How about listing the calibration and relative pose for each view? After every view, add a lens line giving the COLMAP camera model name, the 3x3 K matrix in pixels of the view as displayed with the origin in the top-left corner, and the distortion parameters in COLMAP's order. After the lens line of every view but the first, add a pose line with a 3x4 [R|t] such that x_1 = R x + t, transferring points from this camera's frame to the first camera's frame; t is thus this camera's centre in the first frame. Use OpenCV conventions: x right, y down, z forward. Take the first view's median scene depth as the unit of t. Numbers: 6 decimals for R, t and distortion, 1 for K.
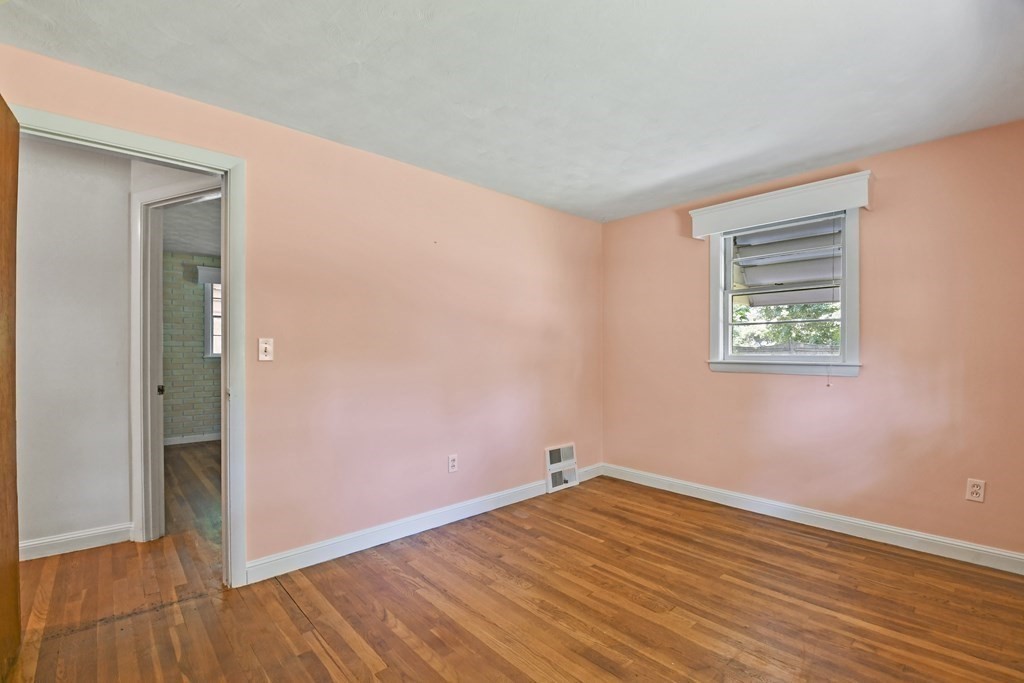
lens RADIAL K [[450.6, 0, 503.3], [0, 450.6, 348.6], [0, 0, 1]] dist [0.035028, -0.023983]
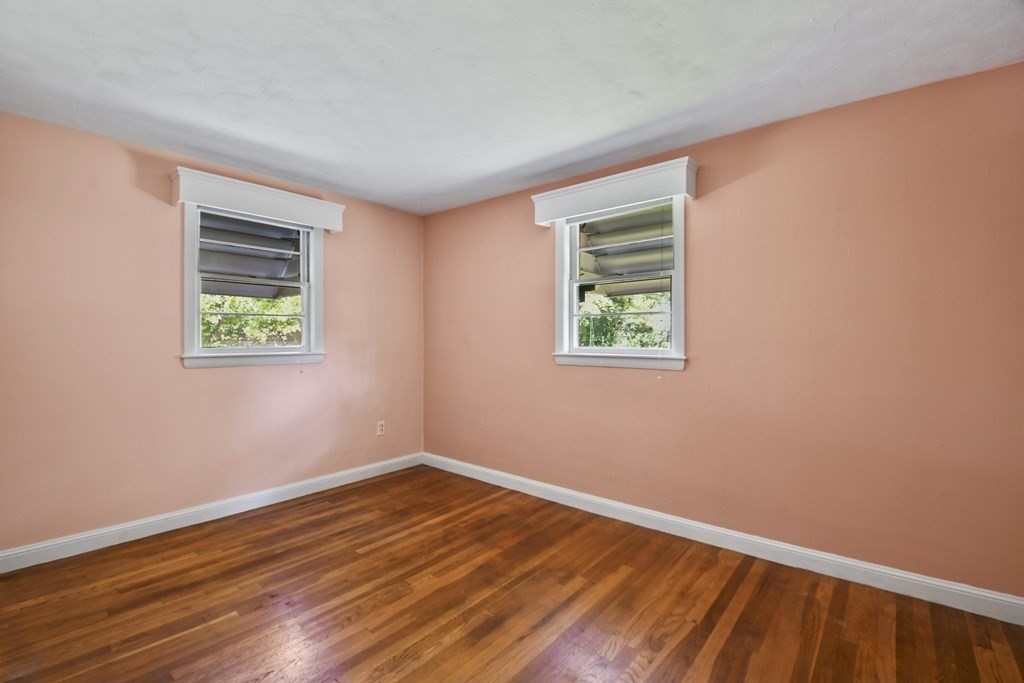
lens RADIAL K [[450.6, 0, 503.3], [0, 450.6, 348.6], [0, 0, 1]] dist [0.035028, -0.023983]
pose [[-0.115663, -0.017465, 0.993135, -0.540786], [-0.008916, 0.999823, 0.016545, -0.005832], [-0.993249, -0.006941, -0.115798, 0.676239]]
